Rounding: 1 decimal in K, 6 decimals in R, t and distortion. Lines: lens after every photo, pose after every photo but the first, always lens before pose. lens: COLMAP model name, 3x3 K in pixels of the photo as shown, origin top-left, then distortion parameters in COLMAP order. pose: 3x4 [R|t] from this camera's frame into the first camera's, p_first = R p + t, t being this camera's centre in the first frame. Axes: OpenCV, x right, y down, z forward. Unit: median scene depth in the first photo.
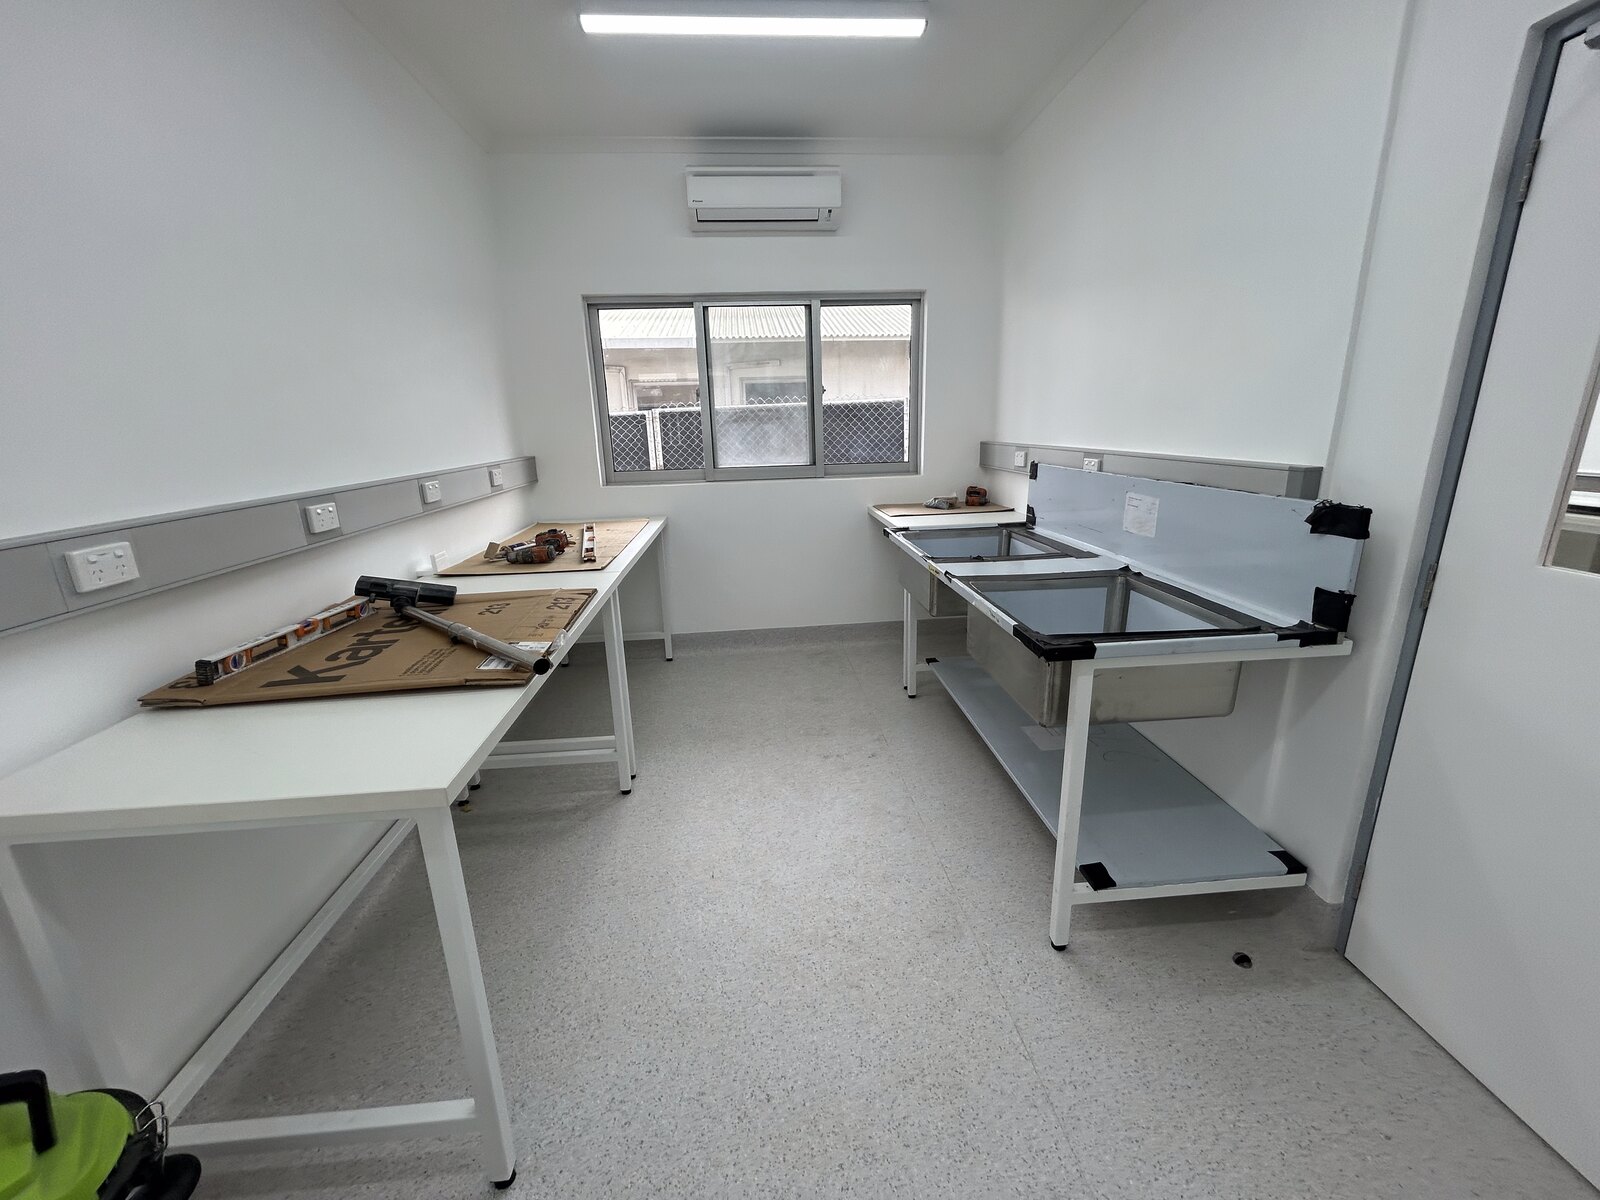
lens RADIAL K [[642.3, 0, 800.0], [0, 642.3, 600.0], [0, 0, 1]] dist [-0.001262, -0.000641]
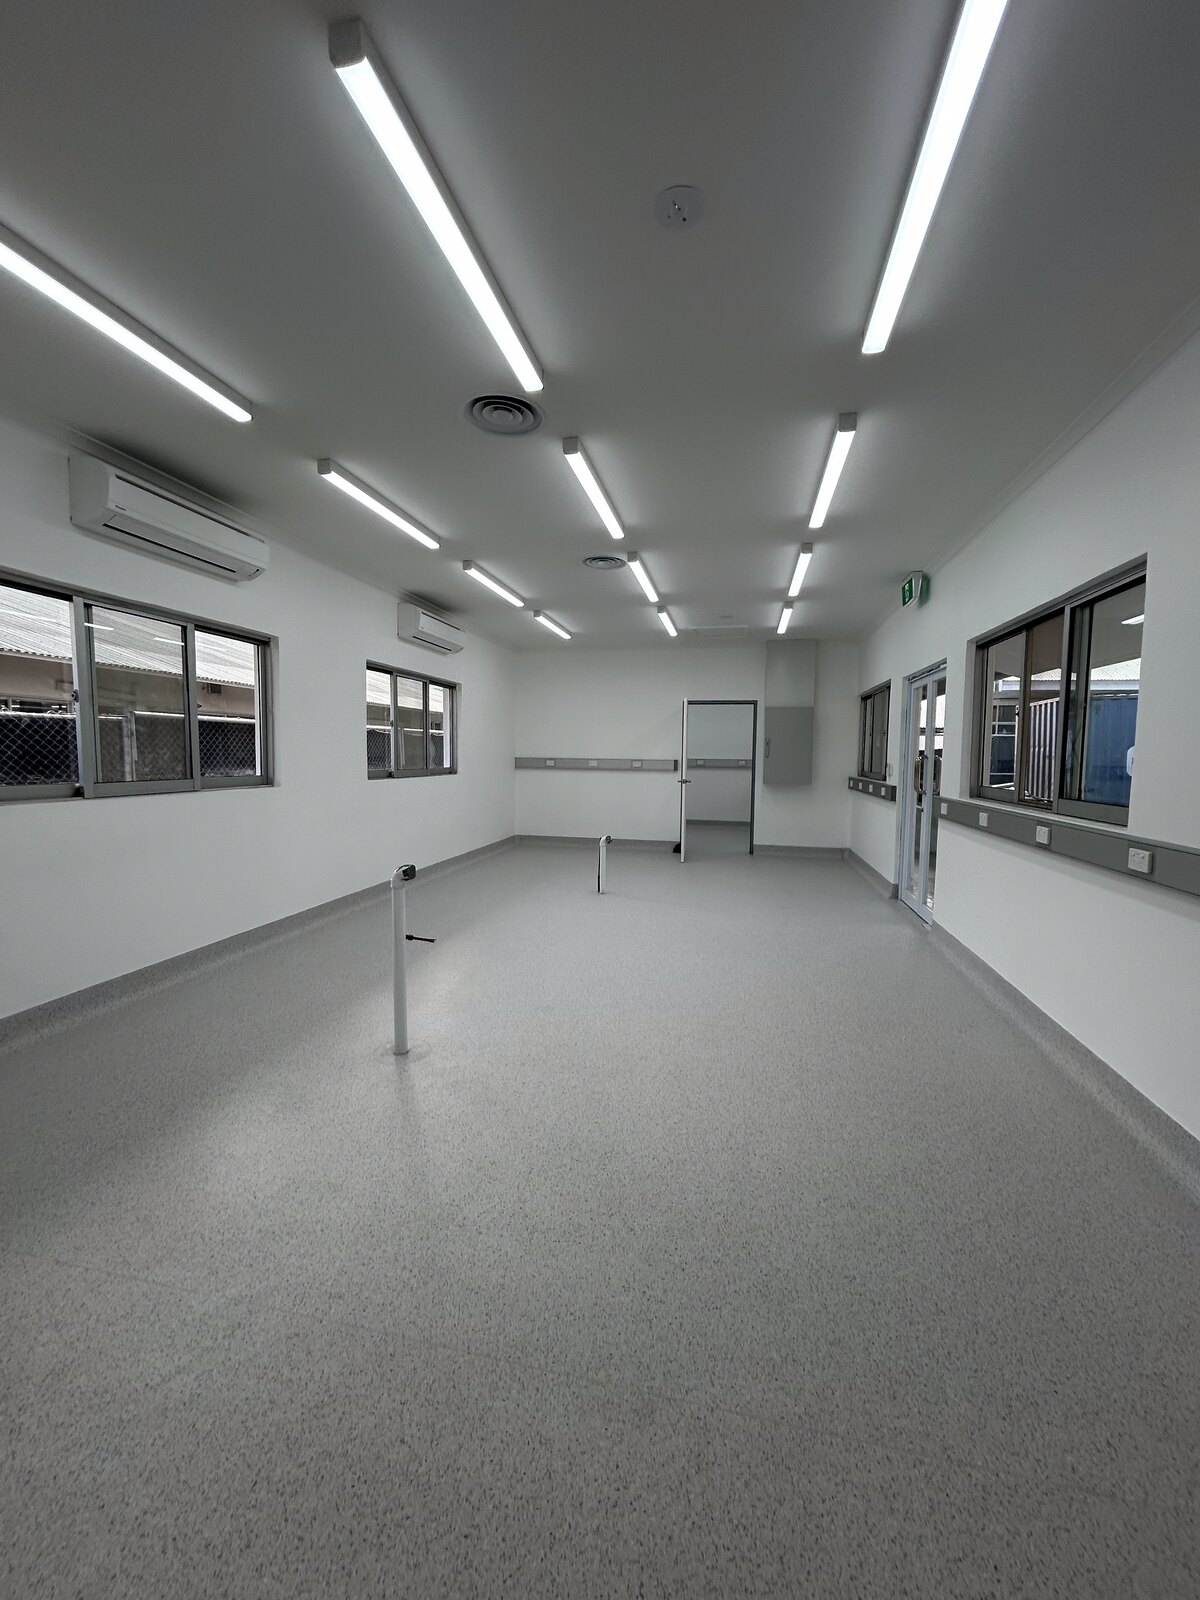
lens RADIAL K [[642.3, 0, 600.0], [0, 642.3, 800.0], [0, 0, 1]] dist [-0.001262, -0.000641]
pose [[0.298939, -0.041104, 0.953387, -0.781809], [0.227519, 0.973330, -0.029376, -0.005612], [-0.926753, 0.225695, 0.300318, 0.134274]]
